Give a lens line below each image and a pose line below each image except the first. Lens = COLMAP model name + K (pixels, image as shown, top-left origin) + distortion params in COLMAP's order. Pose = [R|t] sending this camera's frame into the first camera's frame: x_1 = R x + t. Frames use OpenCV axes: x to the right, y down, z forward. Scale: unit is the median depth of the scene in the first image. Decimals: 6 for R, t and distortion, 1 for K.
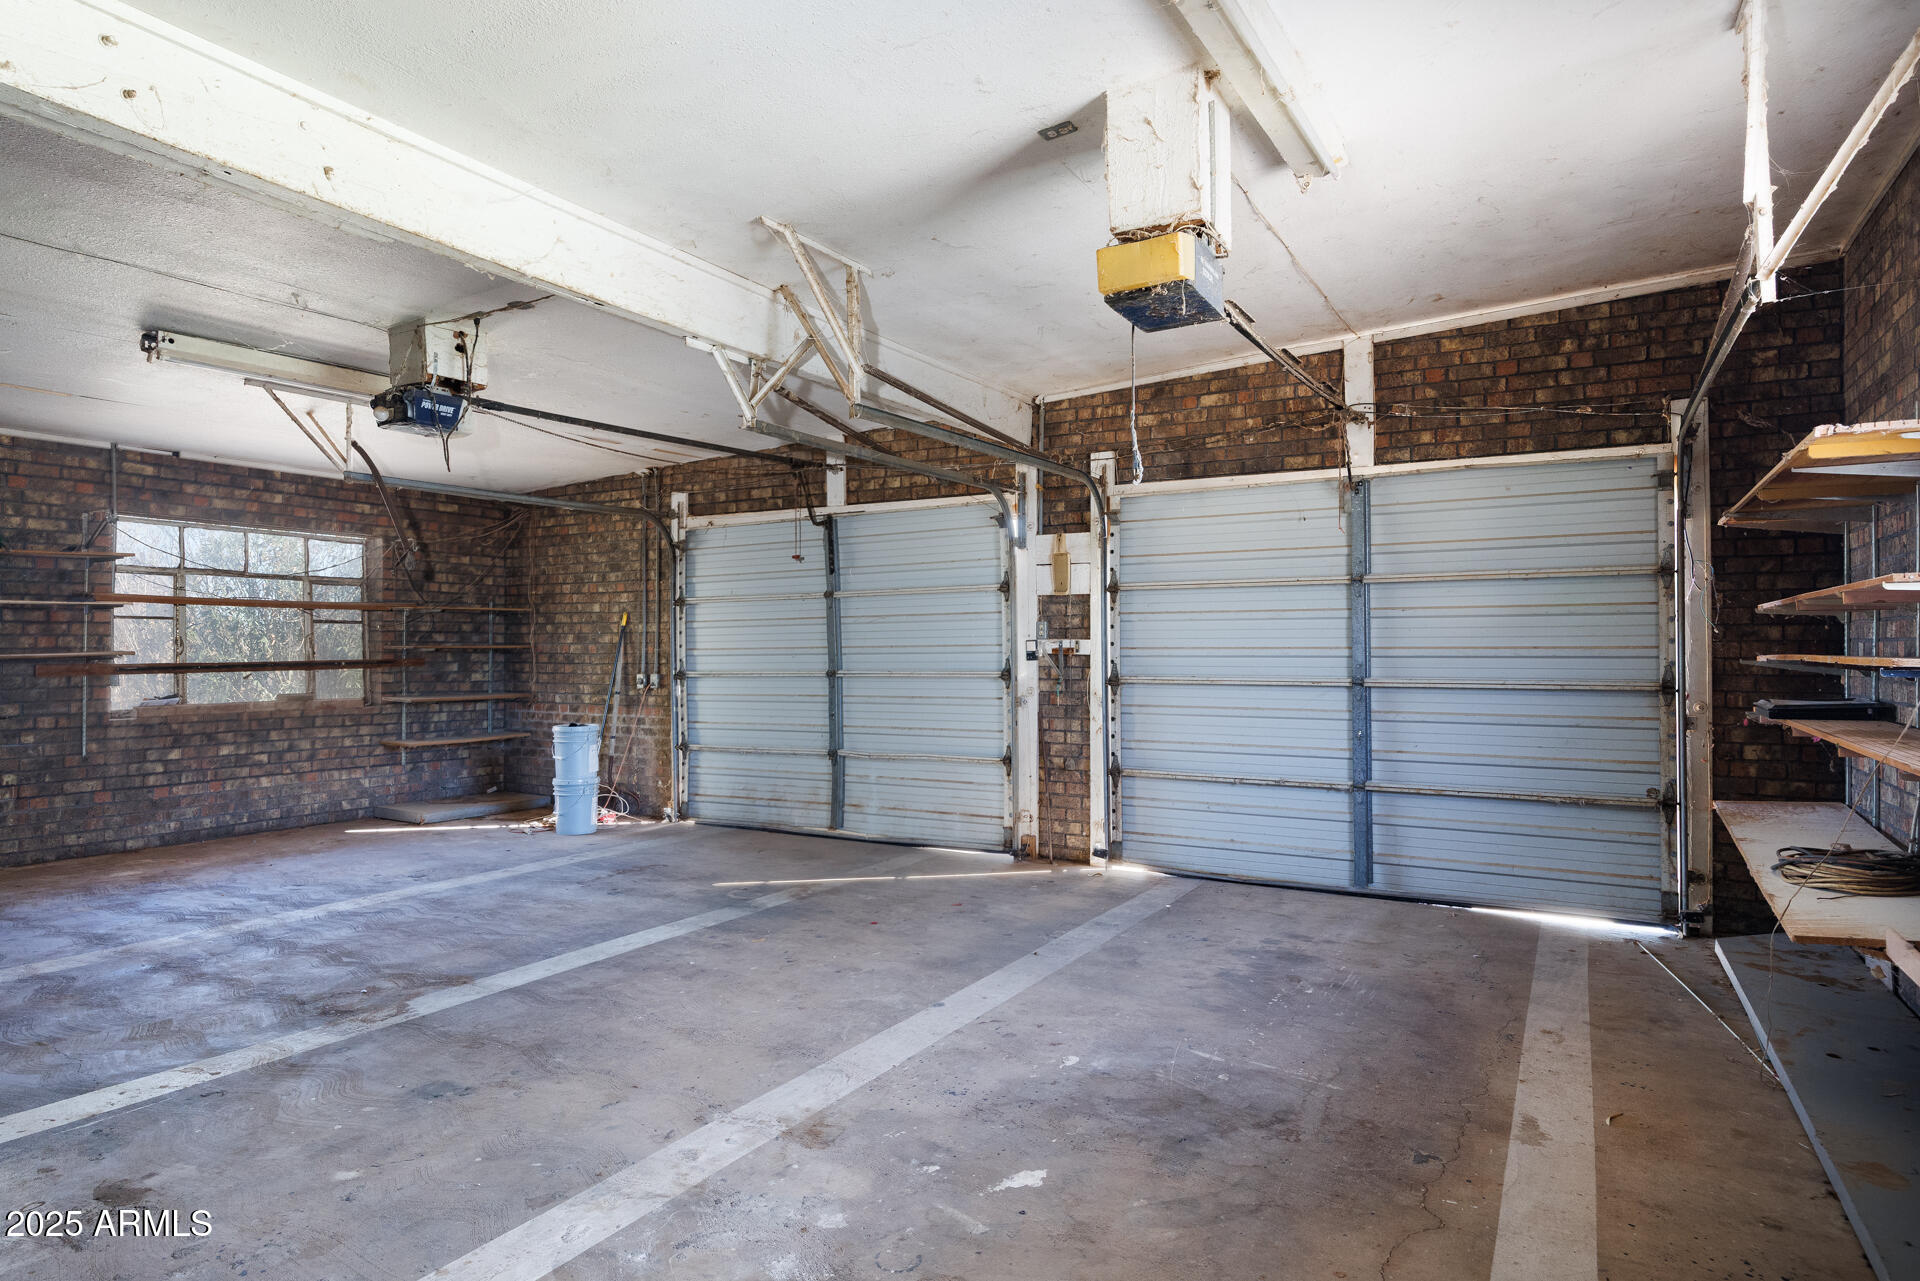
lens RADIAL K [[1091.5, 0, 959.8], [0, 1091.5, 643.5], [0, 0, 1]] dist [-0.000606, -0.000082]
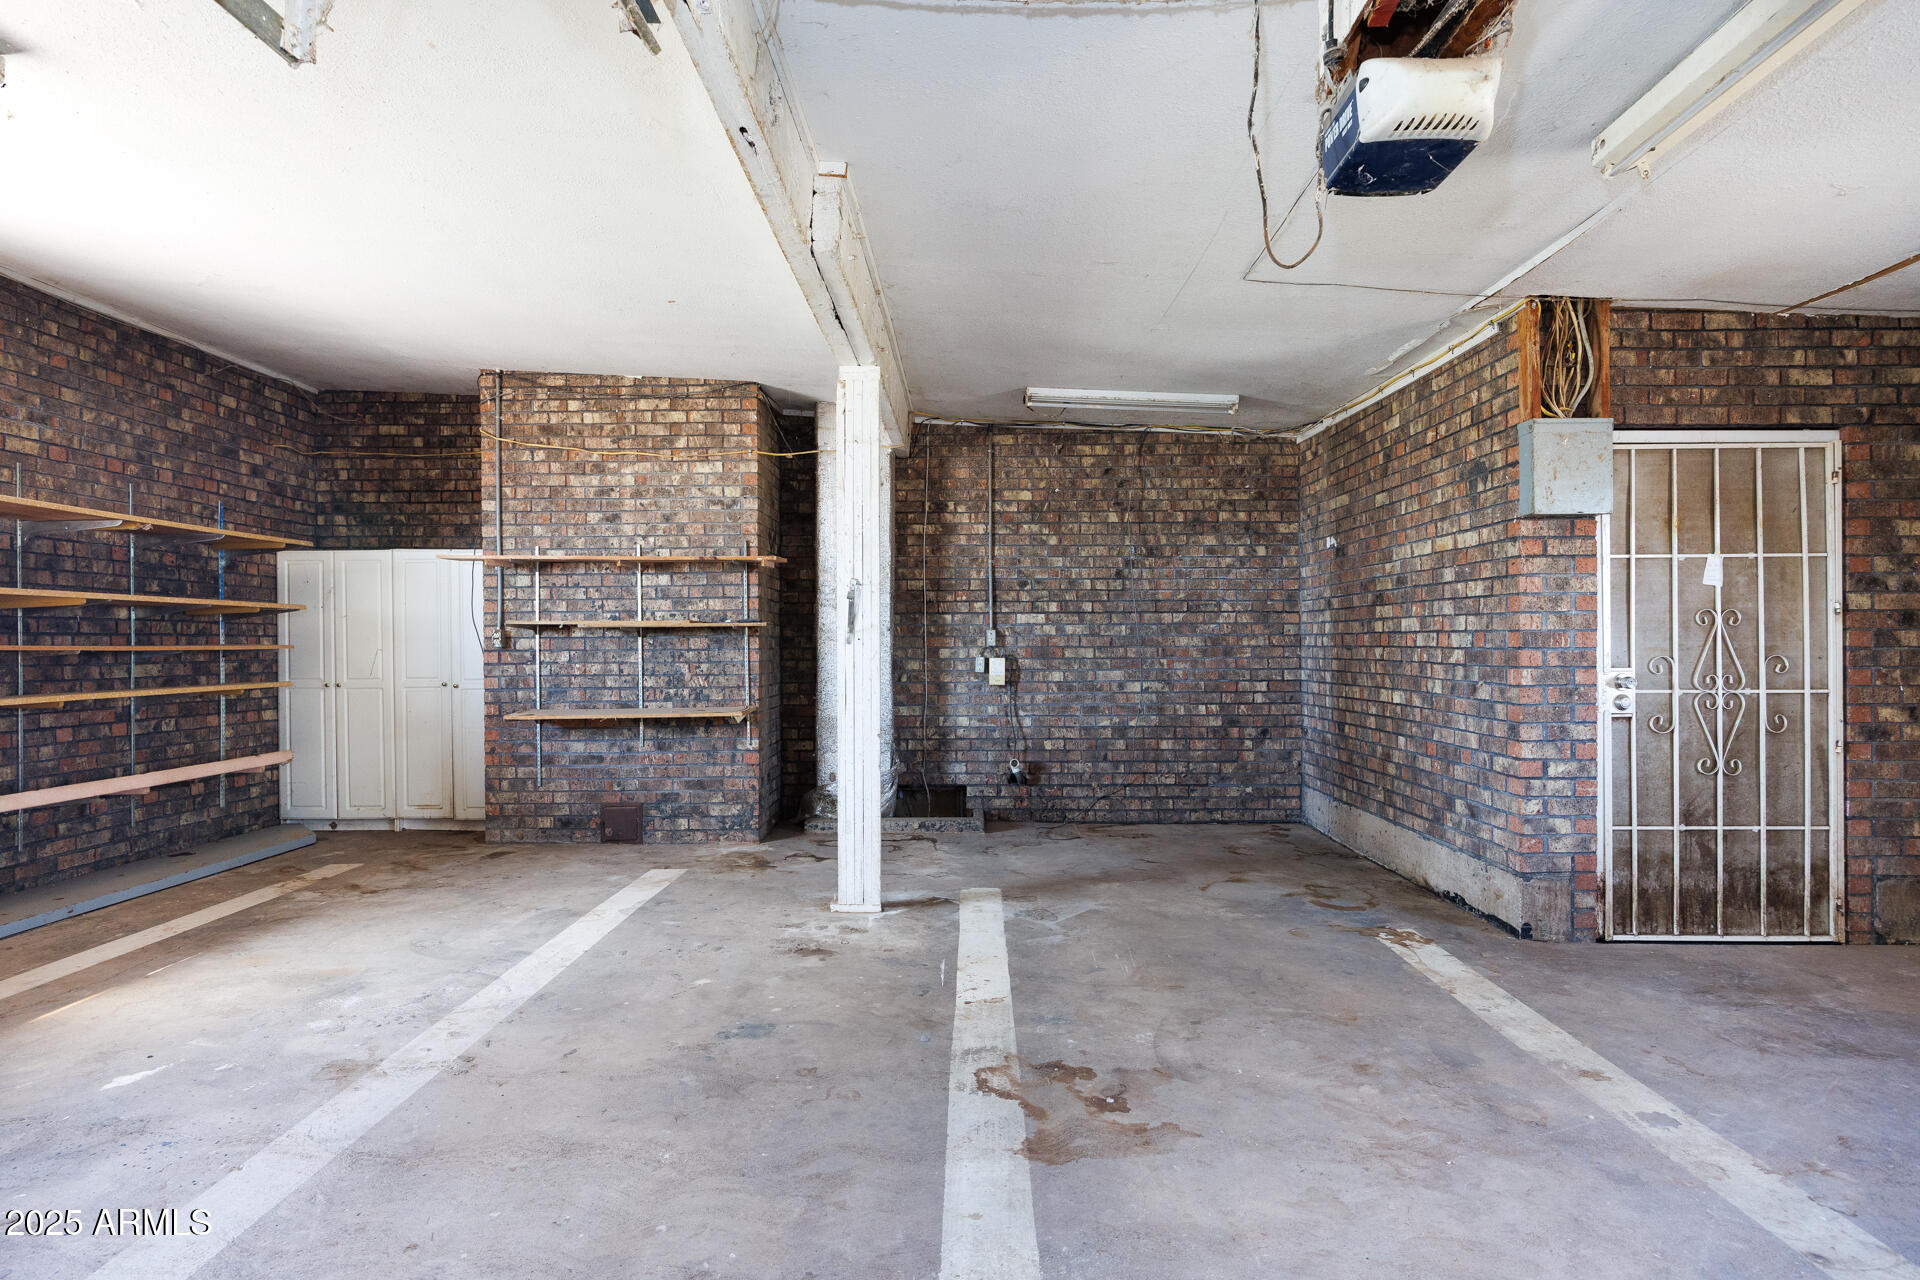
lens RADIAL K [[973.6, 0, 963.1], [0, 973.6, 639.1], [0, 0, 1]] dist [-0.003080, 0.000134]
pose [[-0.876049, 0.002156, -0.482217, -0.154856], [0.005690, 0.999967, -0.005865, 0.013616], [0.482188, -0.007882, -0.876032, 1.609714]]
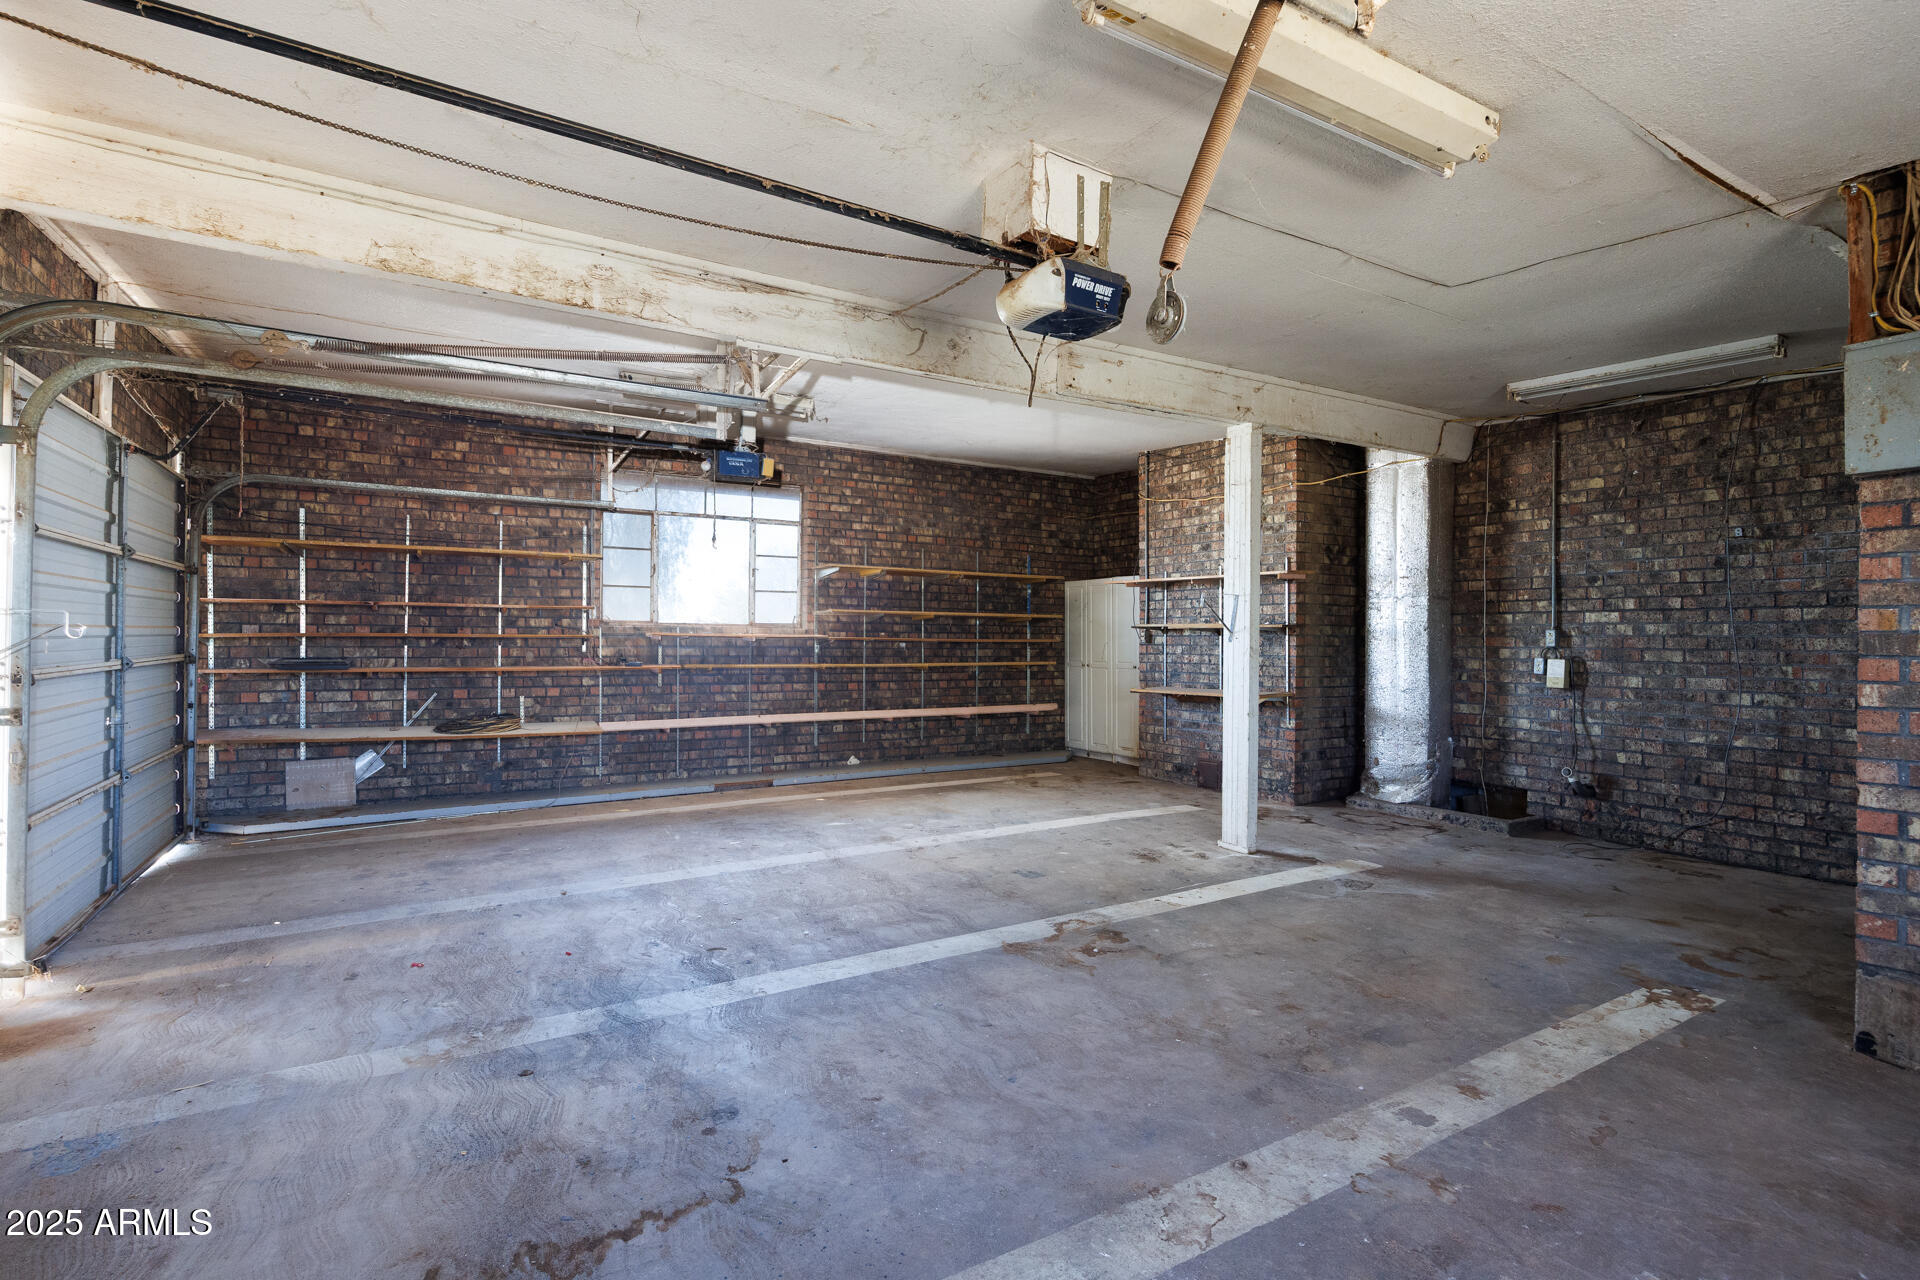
lens RADIAL K [[921.4, 0, 963.0], [0, 921.4, 636.3], [0, 0, 1]] dist [0.001127, -0.000074]
pose [[-0.873327, -0.004242, 0.487116, -0.922620], [-0.008006, 0.999952, -0.005646, 0.015066], [-0.487069, -0.008830, -0.873319, 1.964717]]
